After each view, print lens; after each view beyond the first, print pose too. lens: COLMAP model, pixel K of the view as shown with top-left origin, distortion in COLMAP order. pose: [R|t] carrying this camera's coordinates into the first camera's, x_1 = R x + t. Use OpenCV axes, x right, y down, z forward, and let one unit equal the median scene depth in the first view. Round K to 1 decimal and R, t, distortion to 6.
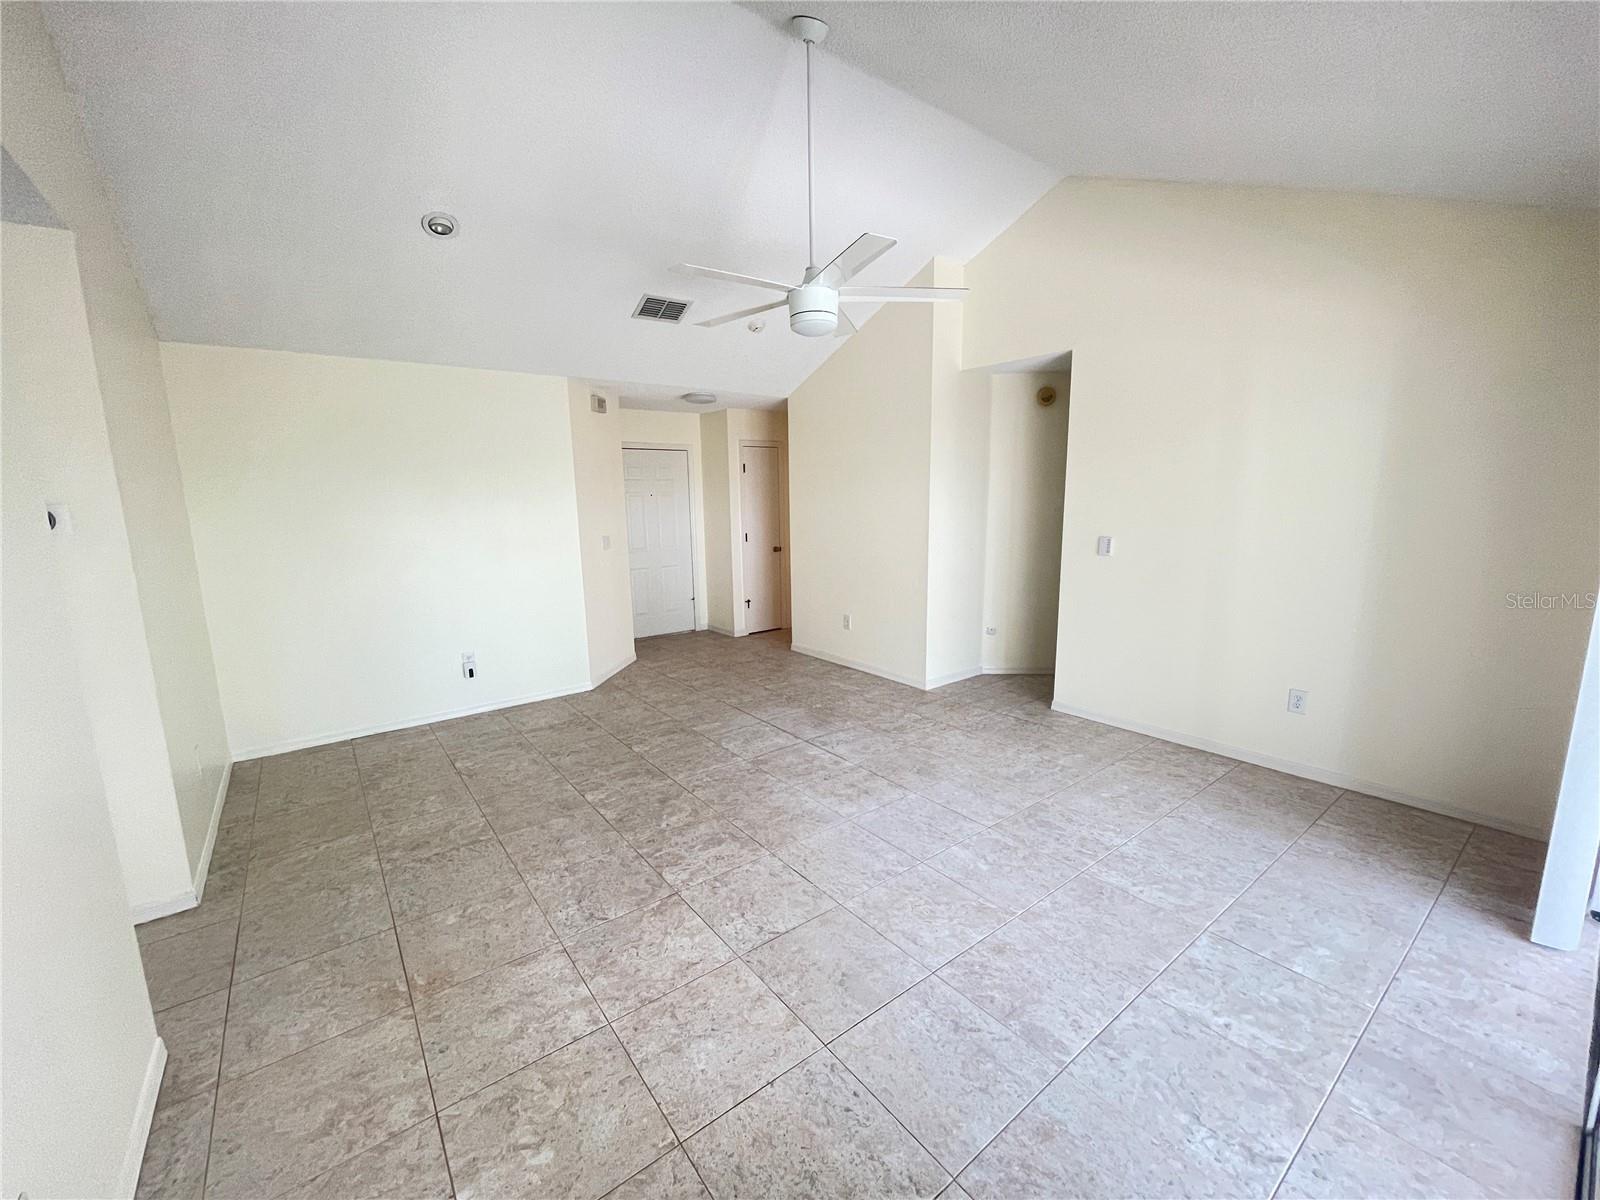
lens RADIAL K [[647.4, 0, 799.1], [0, 647.4, 603.4], [0, 0, 1]] dist [0.000669, 0.000183]
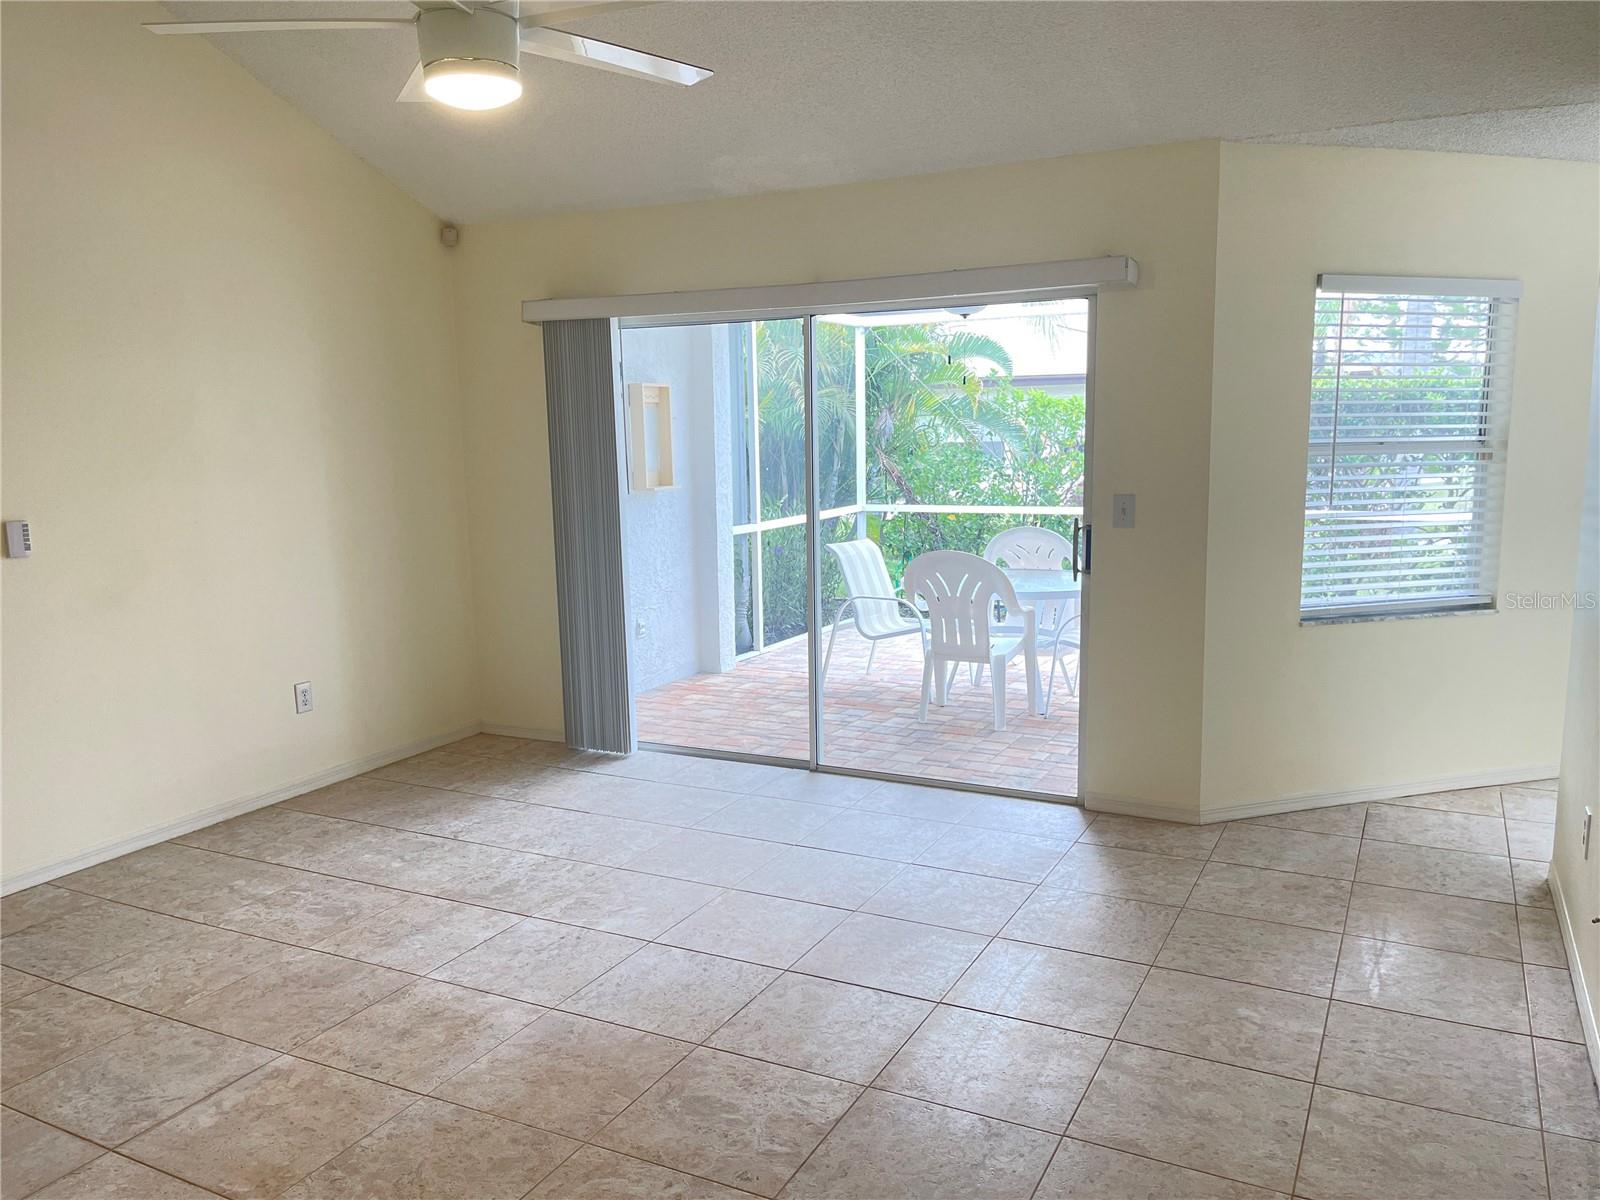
lens RADIAL K [[1224.0, 0, 801.3], [0, 1224.0, 601.1], [0, 0, 1]] dist [0.044538, -0.016733]
pose [[-0.426397, -0.108852, 0.897963, -0.549854], [0.175122, 0.964015, 0.200016, -0.103635], [-0.887422, 0.242539, -0.391991, 0.682455]]
